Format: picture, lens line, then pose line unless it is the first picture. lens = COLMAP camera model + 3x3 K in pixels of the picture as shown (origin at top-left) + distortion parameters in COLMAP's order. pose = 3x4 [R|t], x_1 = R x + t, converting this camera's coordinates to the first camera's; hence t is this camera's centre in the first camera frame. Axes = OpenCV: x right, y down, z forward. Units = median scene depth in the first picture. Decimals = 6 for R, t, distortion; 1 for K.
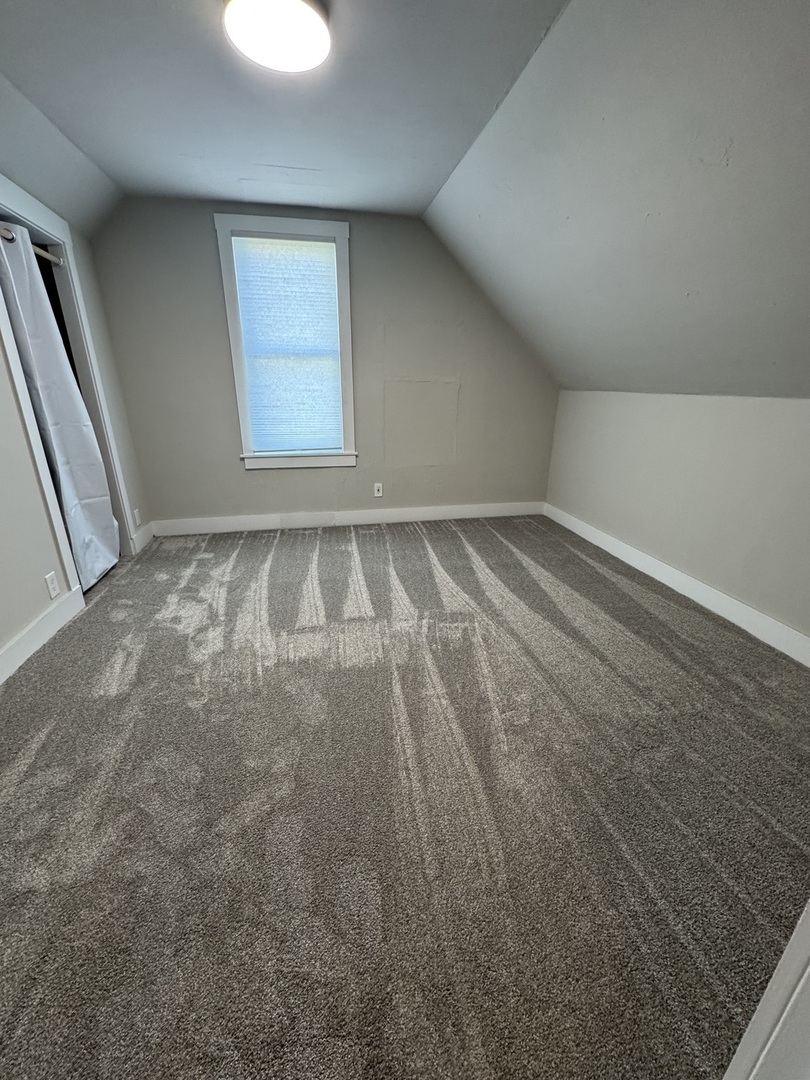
lens RADIAL K [[442.2, 0, 403.2], [0, 442.2, 540.2], [0, 0, 1]] dist [-0.003018, 0.000119]
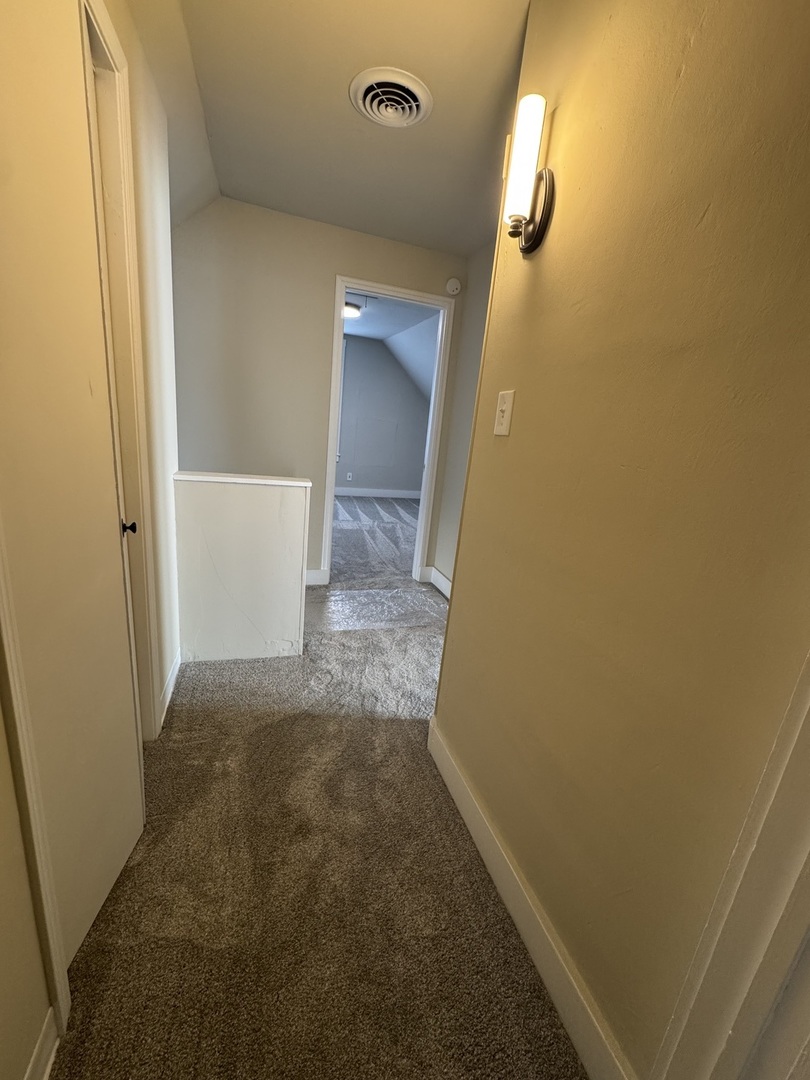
lens RADIAL K [[442.2, 0, 402.9], [0, 442.2, 541.2], [0, 0, 1]] dist [-0.003018, 0.000119]
pose [[0.989256, 0.052511, 0.136439, -0.120068], [-0.041981, 0.995995, -0.078939, 0.458392], [-0.140038, 0.072363, 0.987498, -1.282082]]
